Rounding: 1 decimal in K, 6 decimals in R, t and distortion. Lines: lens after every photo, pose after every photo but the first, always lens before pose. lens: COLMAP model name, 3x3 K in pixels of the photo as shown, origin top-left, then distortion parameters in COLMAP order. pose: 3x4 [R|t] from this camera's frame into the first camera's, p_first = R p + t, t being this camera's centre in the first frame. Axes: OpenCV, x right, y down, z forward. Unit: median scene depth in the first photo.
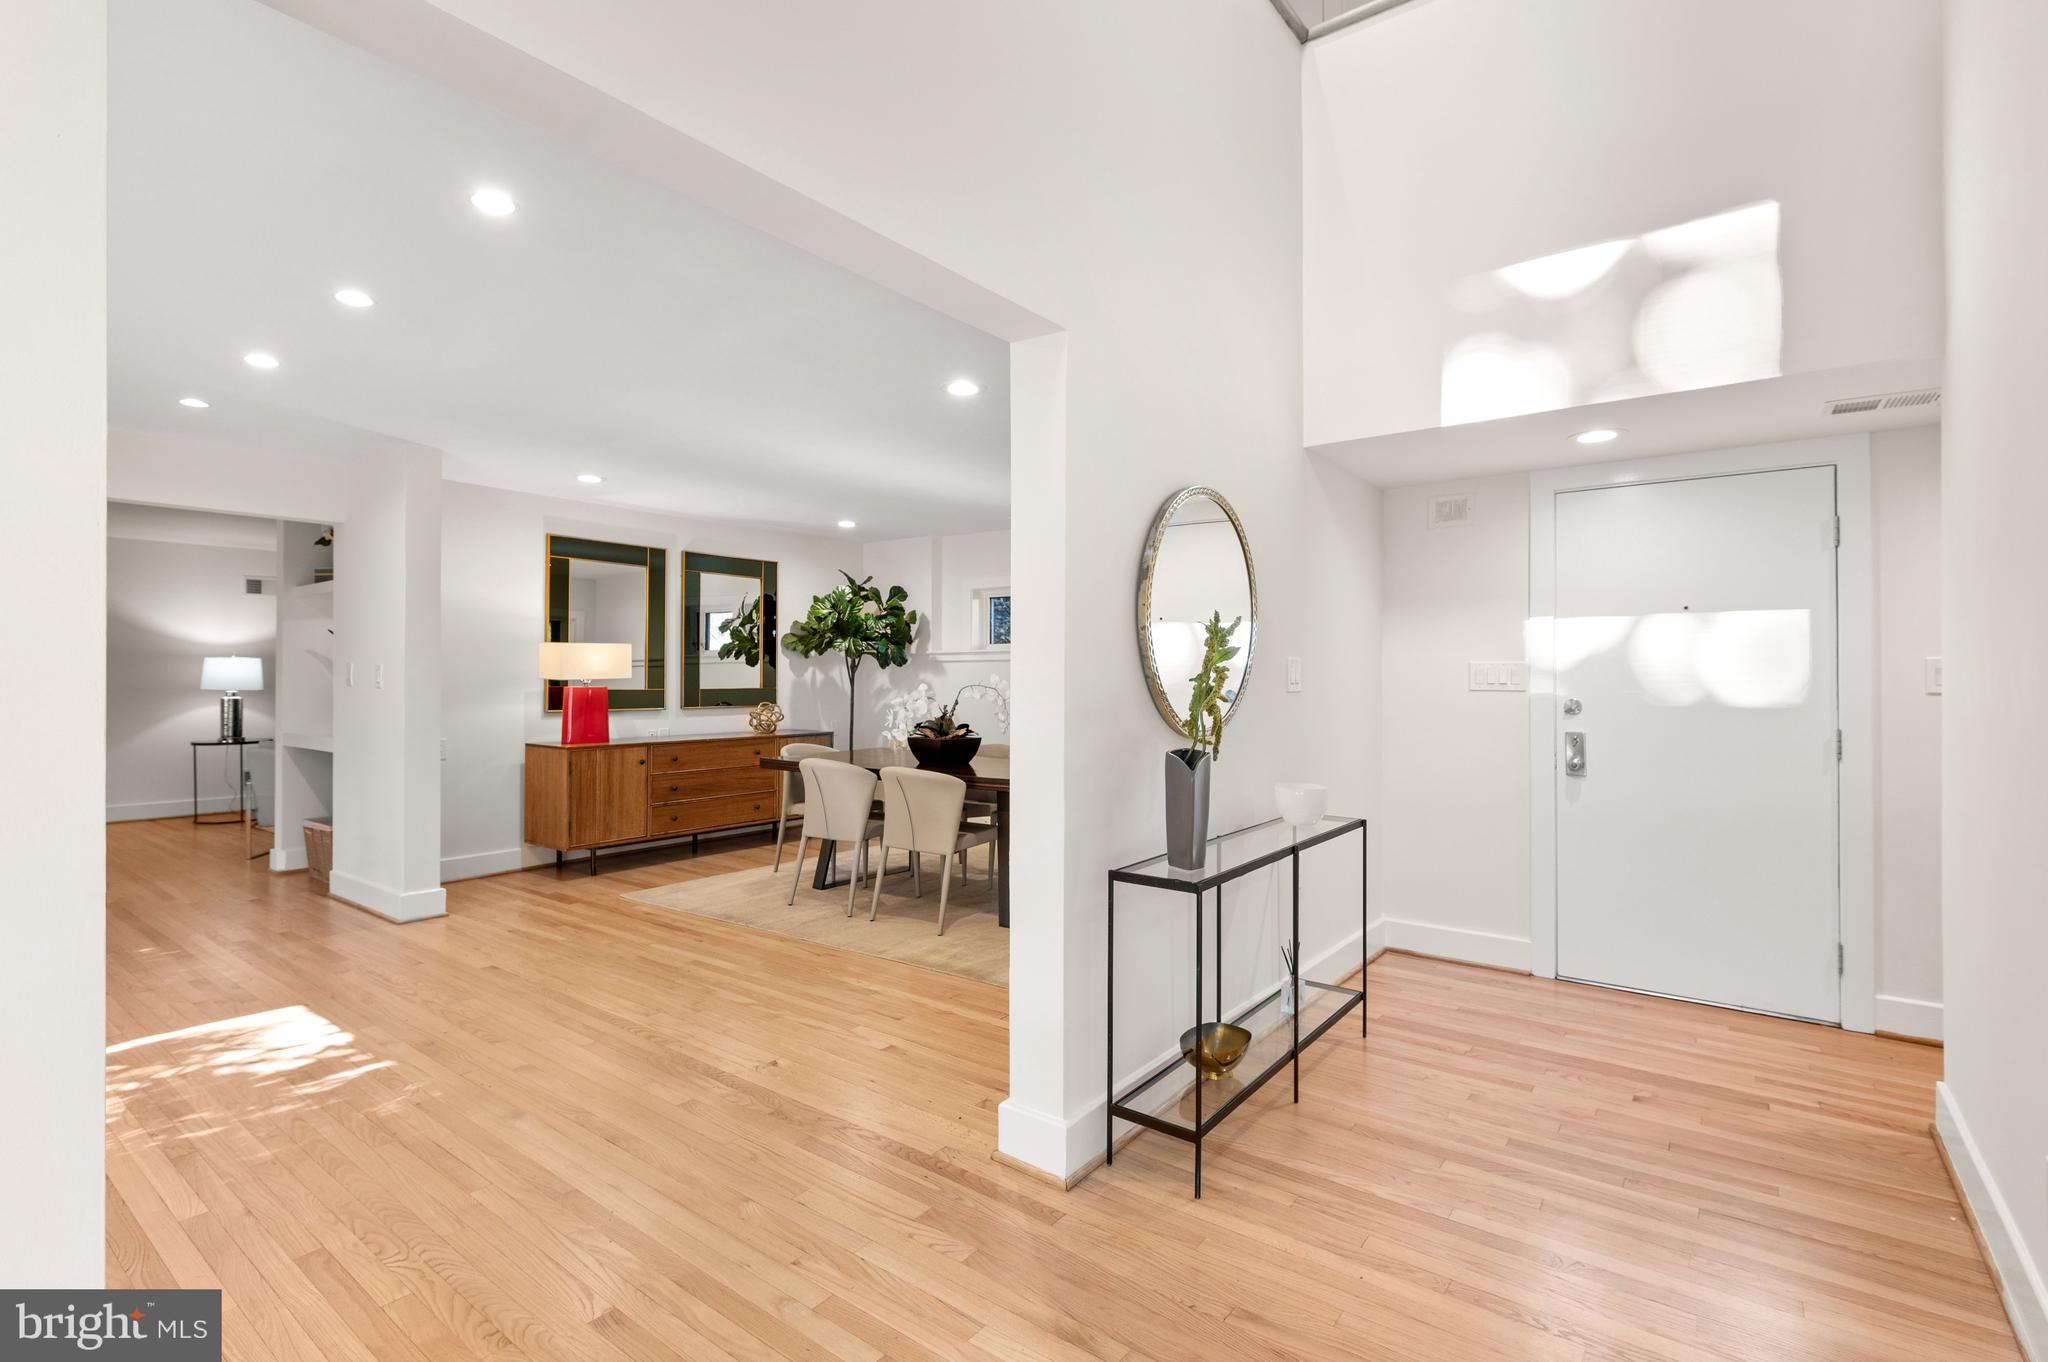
lens RADIAL K [[944.1, 0, 1023.9], [0, 944.1, 670.3], [0, 0, 1]] dist [0.016288, -0.012445]
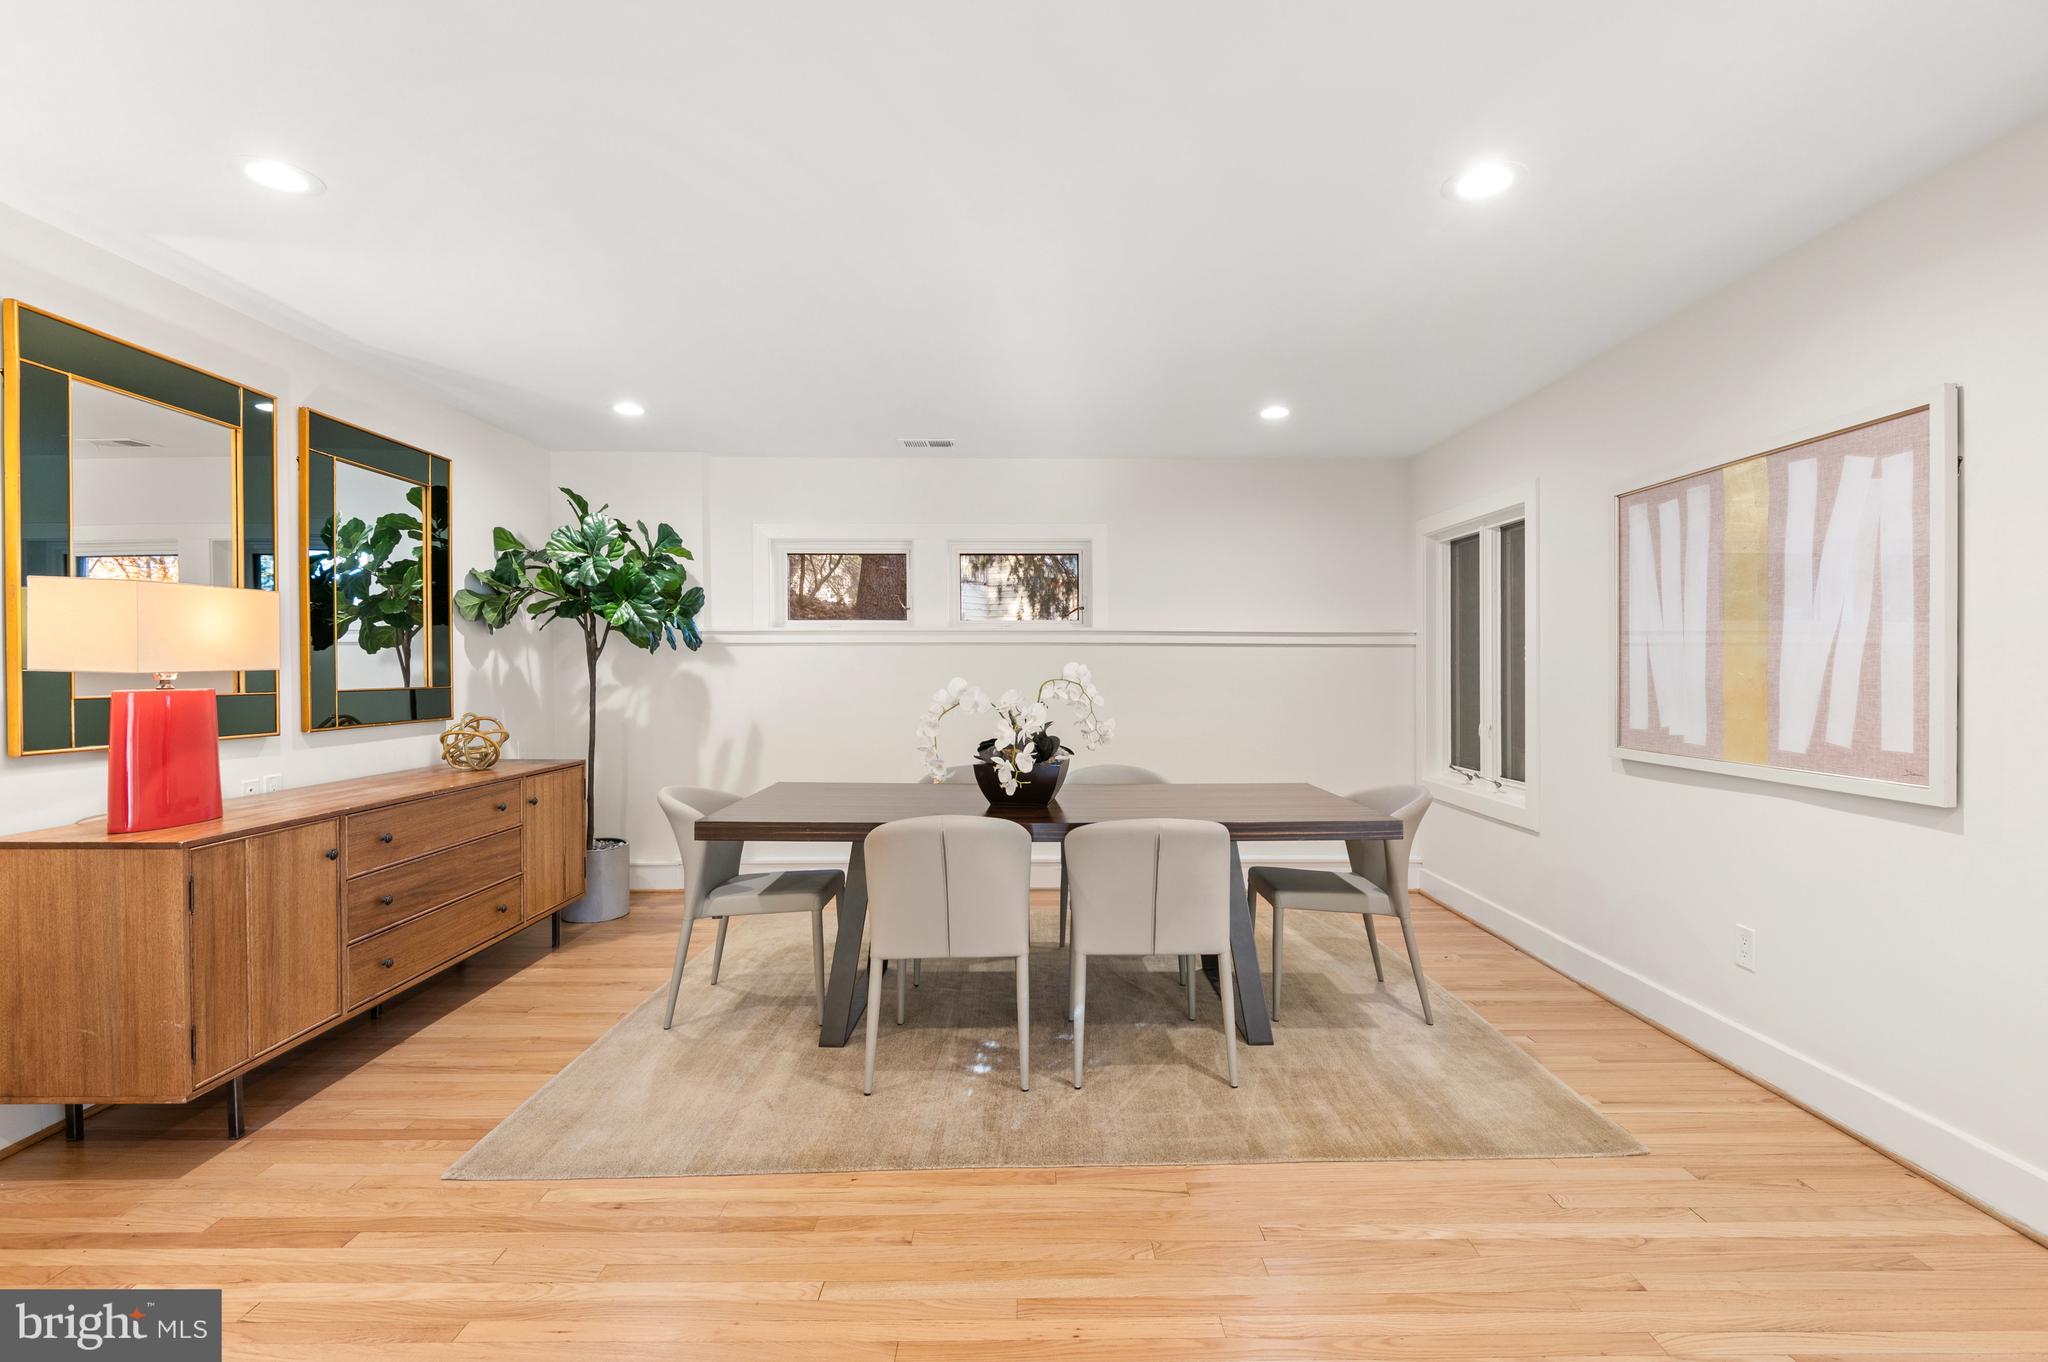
lens RADIAL K [[944.1, 0, 1023.9], [0, 944.1, 670.3], [0, 0, 1]] dist [0.016288, -0.012445]
pose [[0.790468, -0.000845, 0.612503, -0.418738], [-0.005389, 0.999951, 0.008335, 0.003082], [-0.612480, -0.009889, 0.790425, 0.437659]]
